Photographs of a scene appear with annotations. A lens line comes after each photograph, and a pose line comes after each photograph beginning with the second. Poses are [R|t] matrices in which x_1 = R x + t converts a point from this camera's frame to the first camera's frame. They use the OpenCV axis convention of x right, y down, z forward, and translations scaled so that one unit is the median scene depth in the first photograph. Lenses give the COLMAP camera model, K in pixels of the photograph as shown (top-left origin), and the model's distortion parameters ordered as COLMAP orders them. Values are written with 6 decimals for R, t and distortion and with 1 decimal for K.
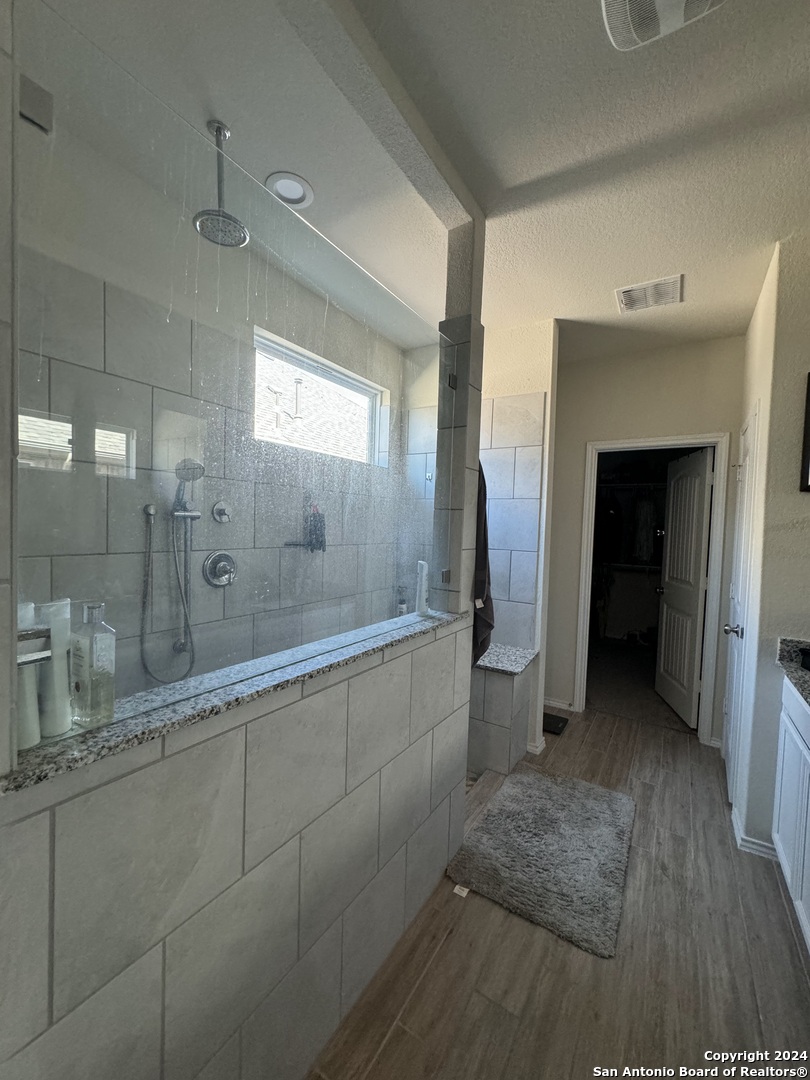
lens RADIAL K [[431.1, 0, 404.3], [0, 431.1, 540.1], [0, 0, 1]] dist [-0.002732, 0.000473]
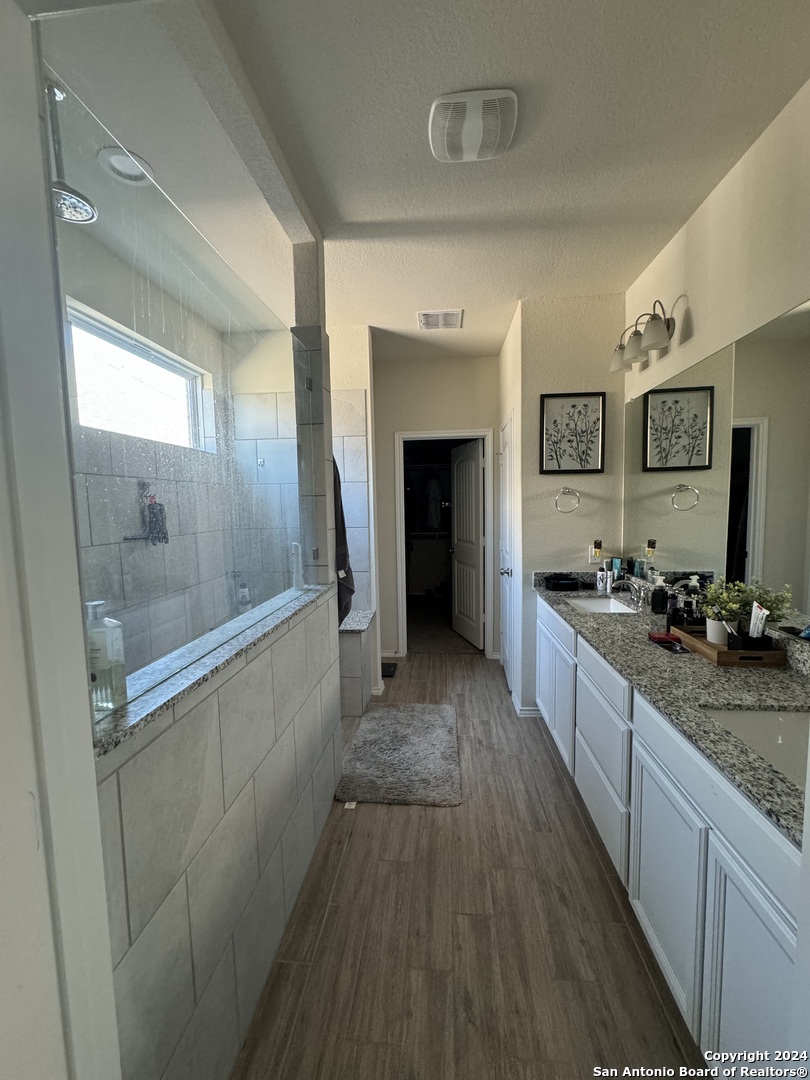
lens RADIAL K [[431.1, 0, 404.3], [0, 431.1, 540.1], [0, 0, 1]] dist [-0.002732, 0.000473]
pose [[0.888752, -0.087952, 0.449871, -0.194784], [0.065388, 0.995709, 0.065488, -0.012167], [-0.453700, -0.028787, 0.890689, -0.131718]]
